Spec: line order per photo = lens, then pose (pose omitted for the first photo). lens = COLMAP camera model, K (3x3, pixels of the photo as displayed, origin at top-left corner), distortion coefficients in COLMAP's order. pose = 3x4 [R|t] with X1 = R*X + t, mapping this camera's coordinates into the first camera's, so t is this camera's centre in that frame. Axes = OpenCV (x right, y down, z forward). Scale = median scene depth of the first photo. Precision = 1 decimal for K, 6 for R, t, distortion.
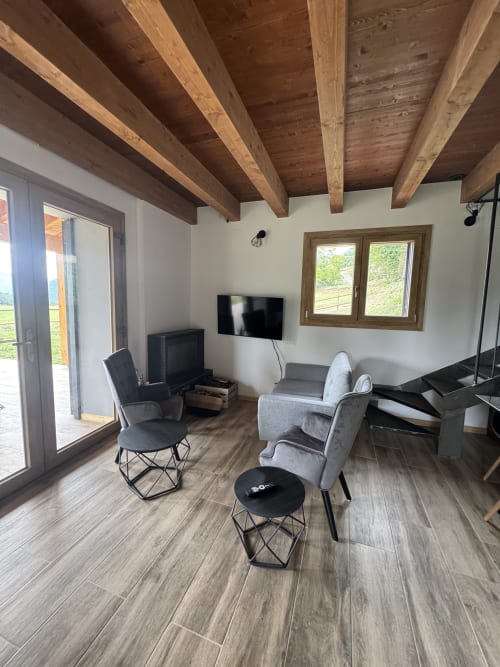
lens RADIAL K [[264.3, 0, 250.0], [0, 264.3, 333.5], [0, 0, 1]] dist [-0.000198, 0.000070]
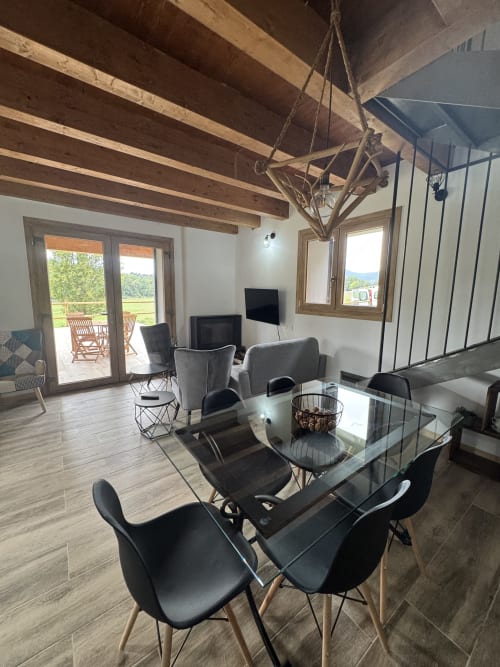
lens RADIAL K [[264.3, 0, 250.0], [0, 264.3, 333.5], [0, 0, 1]] dist [-0.000198, 0.000070]
pose [[0.824532, 0.071992, -0.561216, 0.694670], [-0.056278, 0.997389, 0.045261, 0.015205], [0.563009, -0.005735, 0.826431, -0.049126]]
